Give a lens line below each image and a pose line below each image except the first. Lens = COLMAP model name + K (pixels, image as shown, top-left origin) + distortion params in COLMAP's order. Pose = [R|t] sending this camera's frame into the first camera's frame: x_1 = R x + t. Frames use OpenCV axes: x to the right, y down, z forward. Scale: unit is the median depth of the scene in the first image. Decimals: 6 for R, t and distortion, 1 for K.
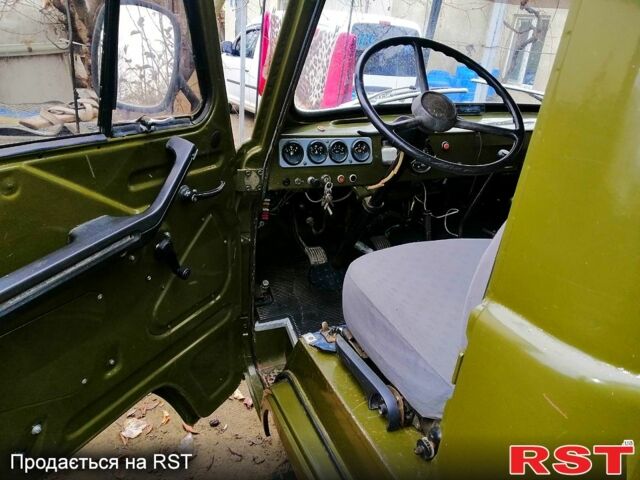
lens RADIAL K [[458.4, 0, 321.1], [0, 458.4, 242.1], [0, 0, 1]] dist [0.000098, -0.005995]
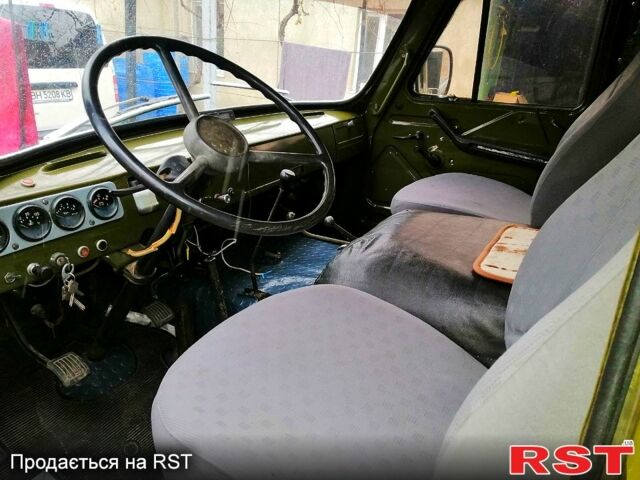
lens RADIAL K [[458.4, 0, 321.2], [0, 458.4, 236.2], [0, 0, 1]] dist [0.000098, -0.005995]
pose [[0.804597, -0.242131, 0.542215, -0.033403], [0.231846, 0.968714, 0.088550, -0.140244], [-0.546691, 0.054463, 0.835561, 0.268436]]
